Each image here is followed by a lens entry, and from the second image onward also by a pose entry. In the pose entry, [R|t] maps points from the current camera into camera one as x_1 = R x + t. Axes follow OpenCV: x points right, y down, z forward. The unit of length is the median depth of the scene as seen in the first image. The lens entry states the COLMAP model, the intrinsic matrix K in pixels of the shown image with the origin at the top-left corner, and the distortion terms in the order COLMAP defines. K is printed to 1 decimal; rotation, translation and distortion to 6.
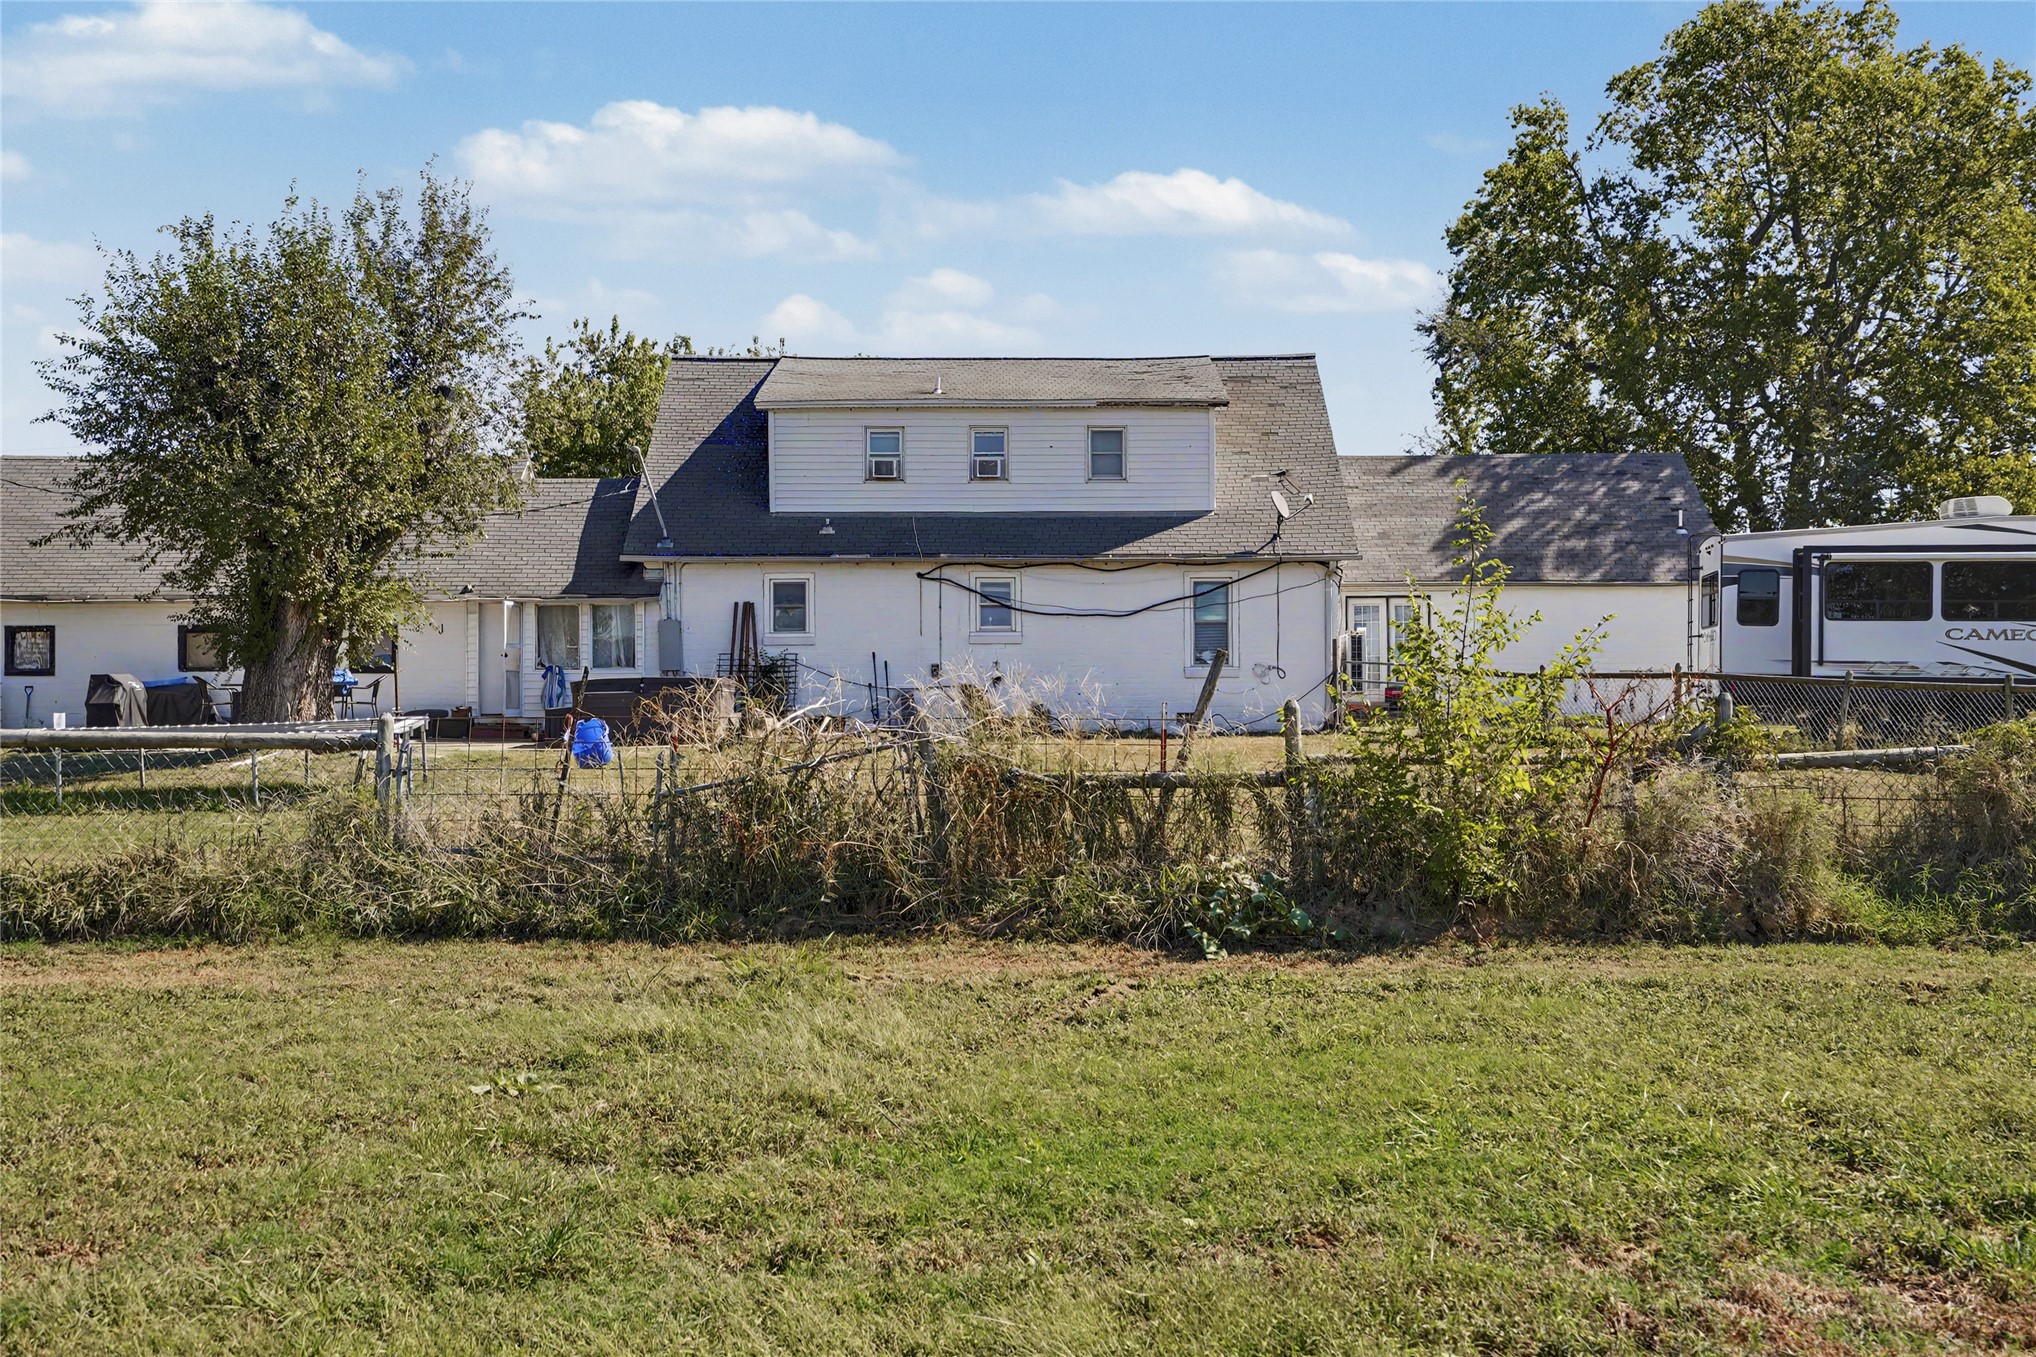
lens RADIAL K [[2052.0, 0, 1018.0], [0, 2052.0, 678.5], [0, 0, 1]] dist [-0.008405, 0.000653]
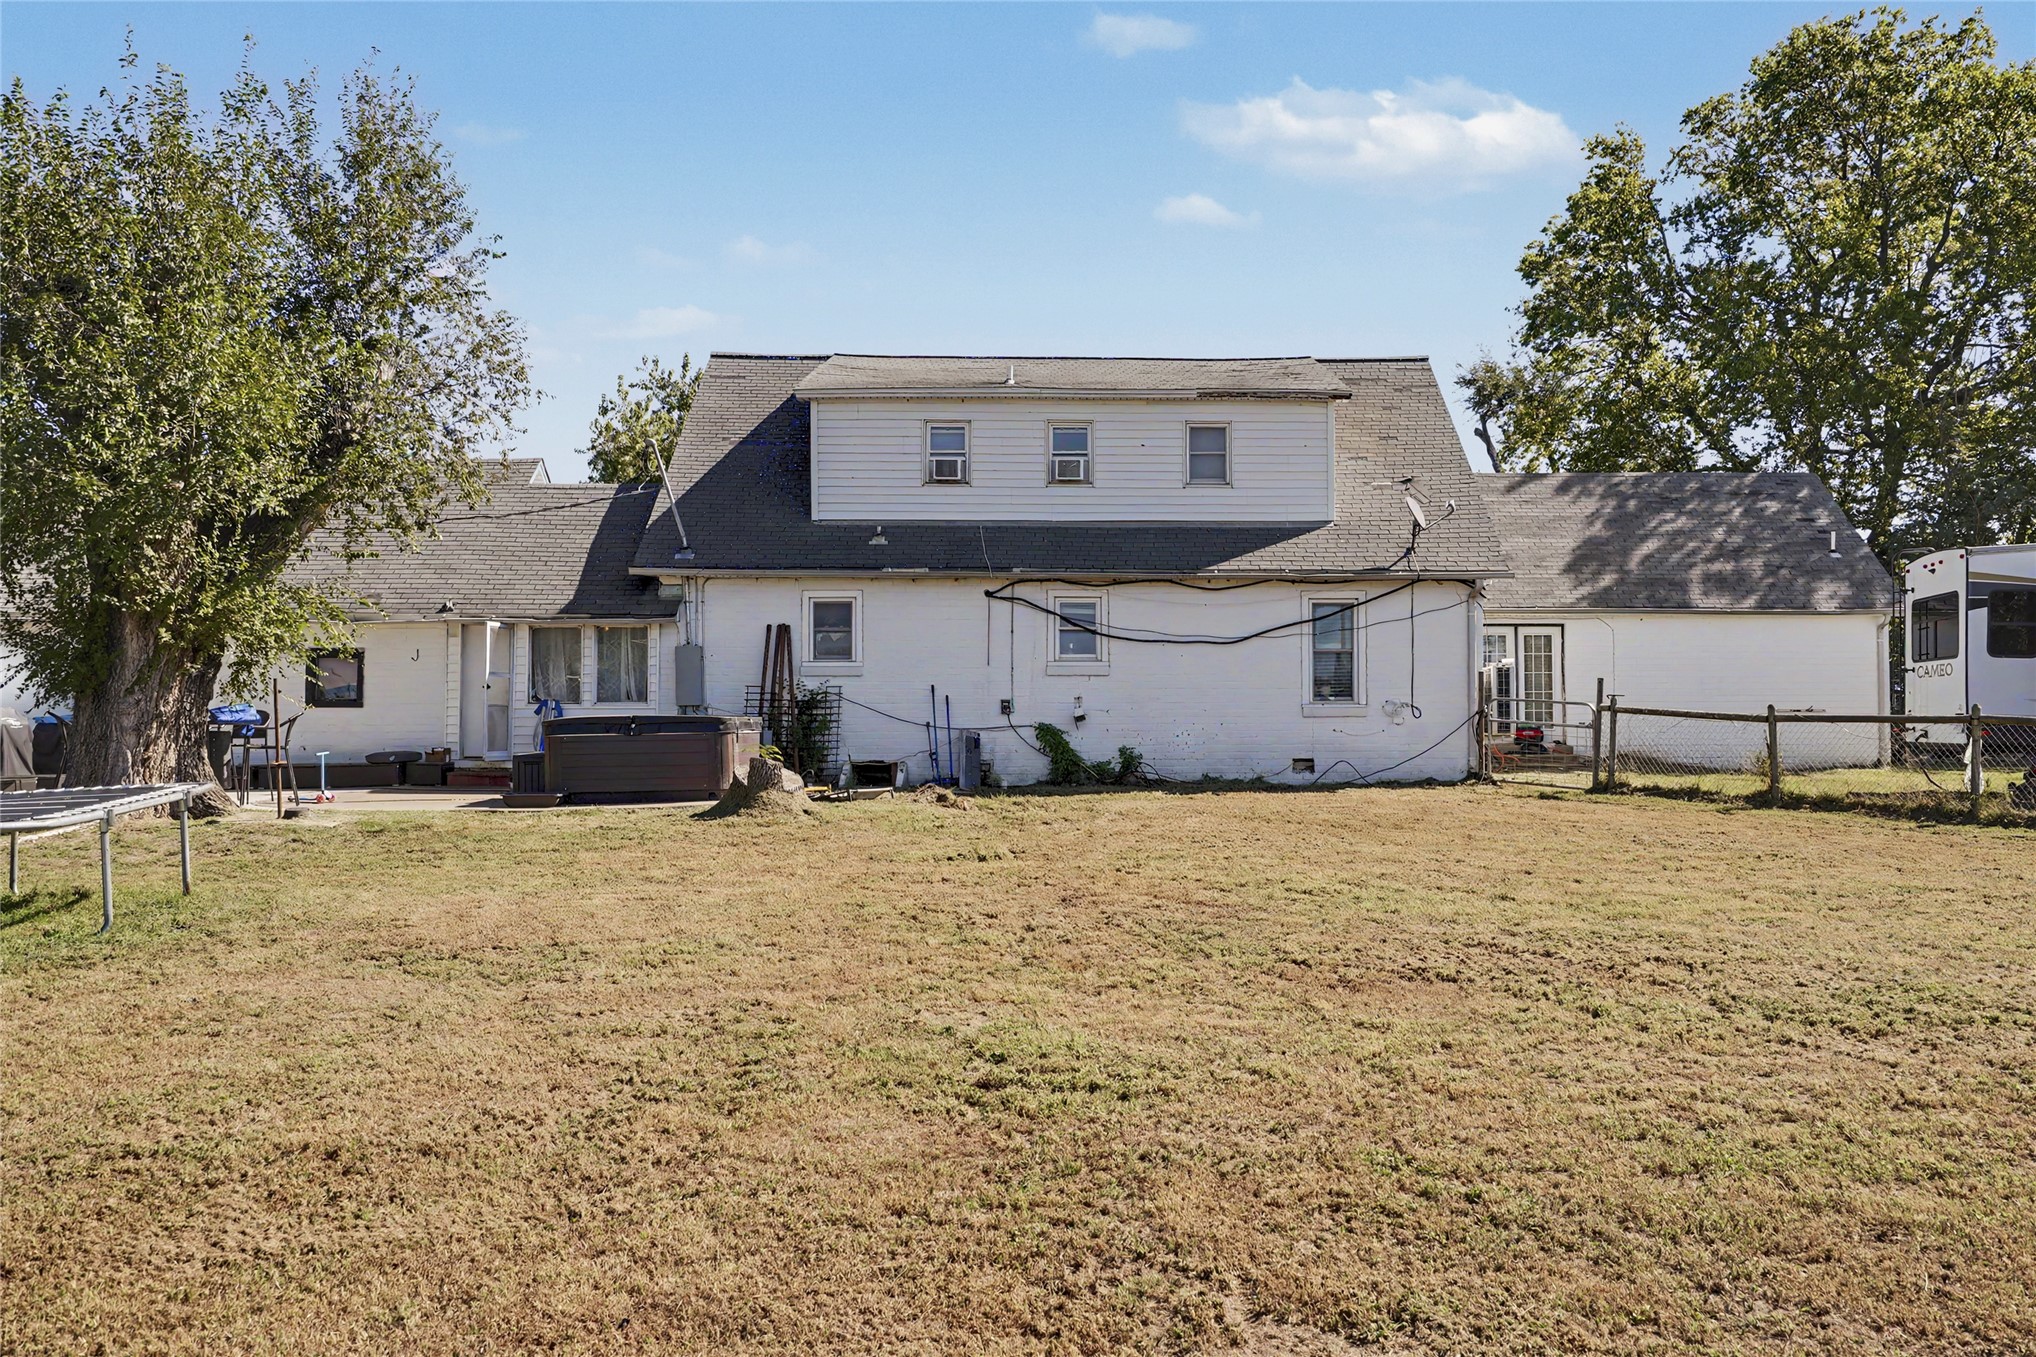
lens RADIAL K [[1521.3, 0, 1122.8], [0, 1521.3, 674.8], [0, 0, 1]] dist [-0.030866, -0.001642]
pose [[0.998970, 0.004392, 0.045154, -0.020397], [-0.003495, 0.999795, -0.019925, -0.004754], [-0.045232, 0.019747, 0.998781, 0.370014]]
